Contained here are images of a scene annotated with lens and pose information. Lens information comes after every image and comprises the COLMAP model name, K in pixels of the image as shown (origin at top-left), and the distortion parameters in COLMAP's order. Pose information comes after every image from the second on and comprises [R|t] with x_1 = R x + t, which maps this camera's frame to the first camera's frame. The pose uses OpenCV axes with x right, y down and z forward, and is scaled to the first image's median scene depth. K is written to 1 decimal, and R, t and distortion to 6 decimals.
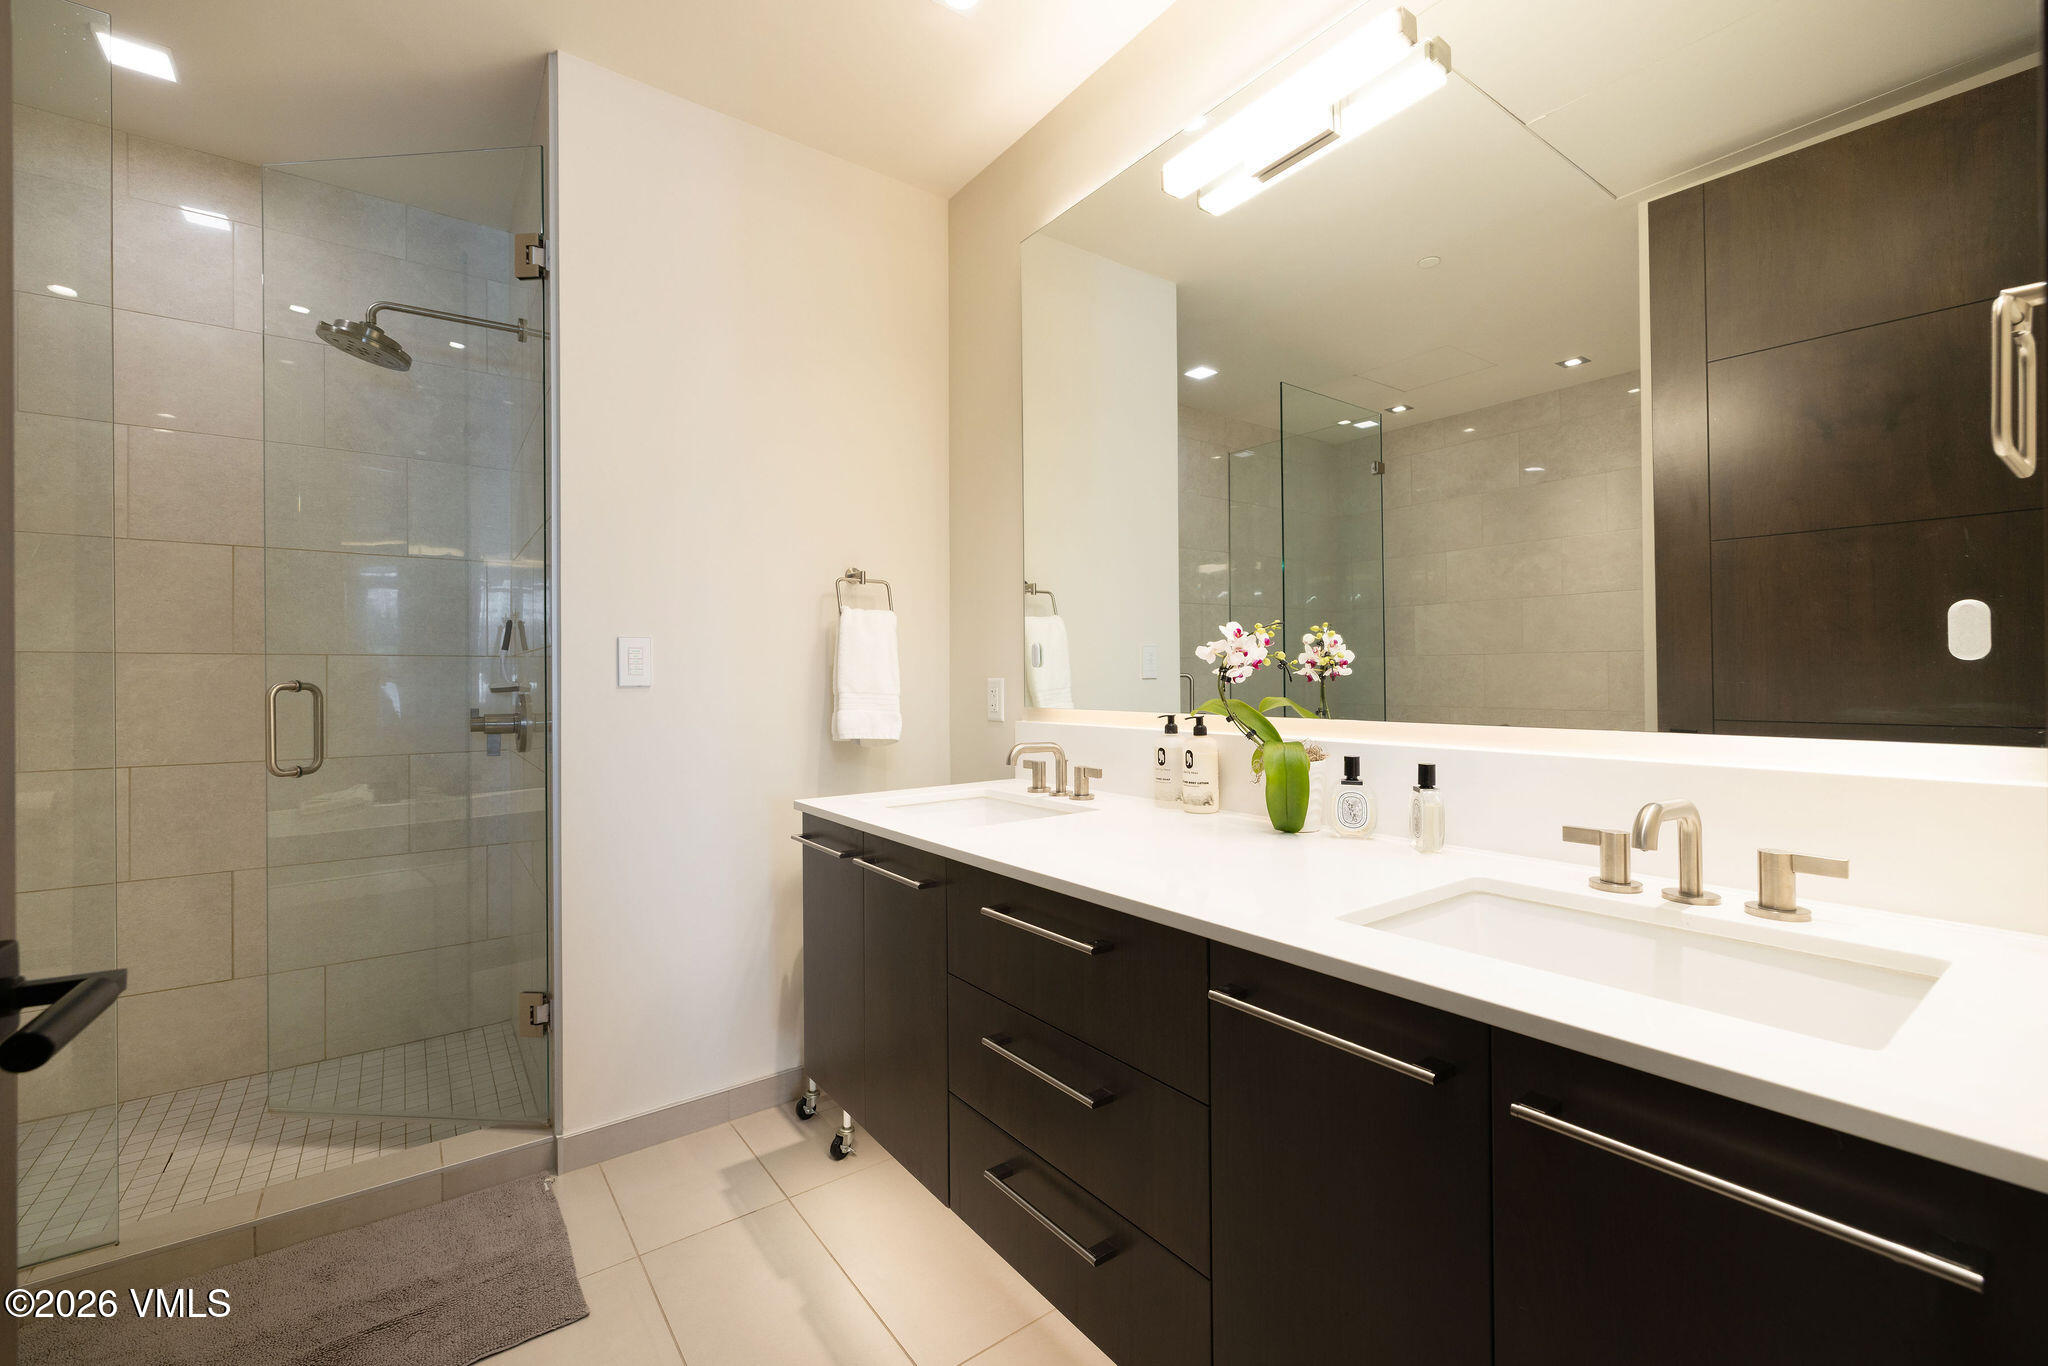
lens RADIAL K [[872.5, 0, 1021.4], [0, 872.5, 688.2], [0, 0, 1]] dist [-0.002116, -0.000235]
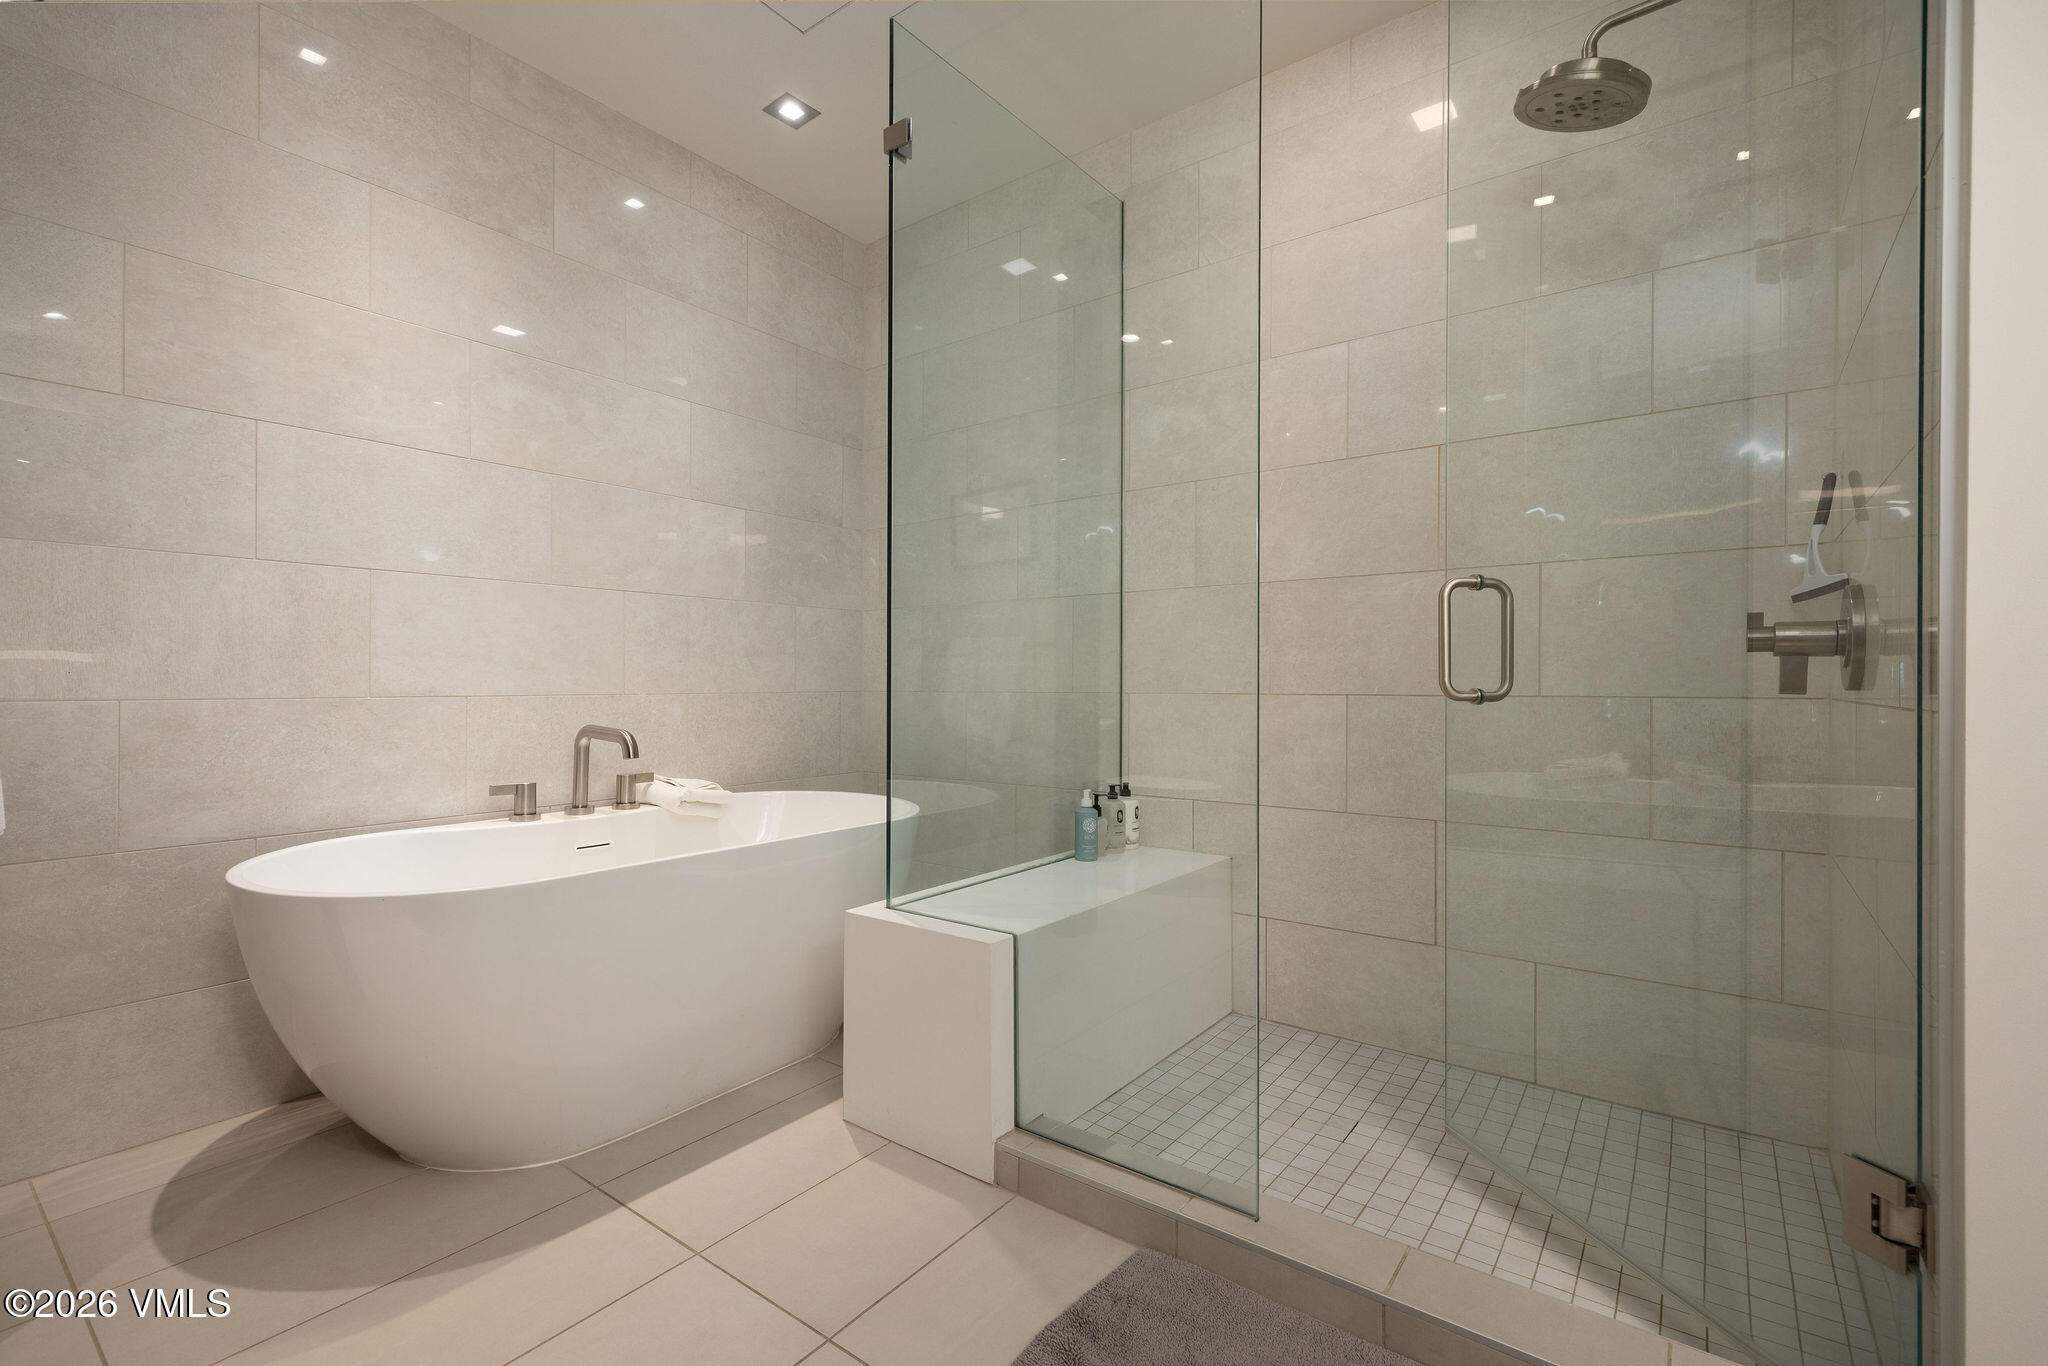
lens RADIAL K [[812.4, 0, 1019.4], [0, 812.4, 694.0], [0, 0, 1]] dist [0.004021, 0.000356]
pose [[0.249258, 0.008882, -0.968396, -0.237392], [-0.004016, 0.999959, 0.008138, 0.082947], [0.968429, 0.001861, 0.249284, 0.416112]]
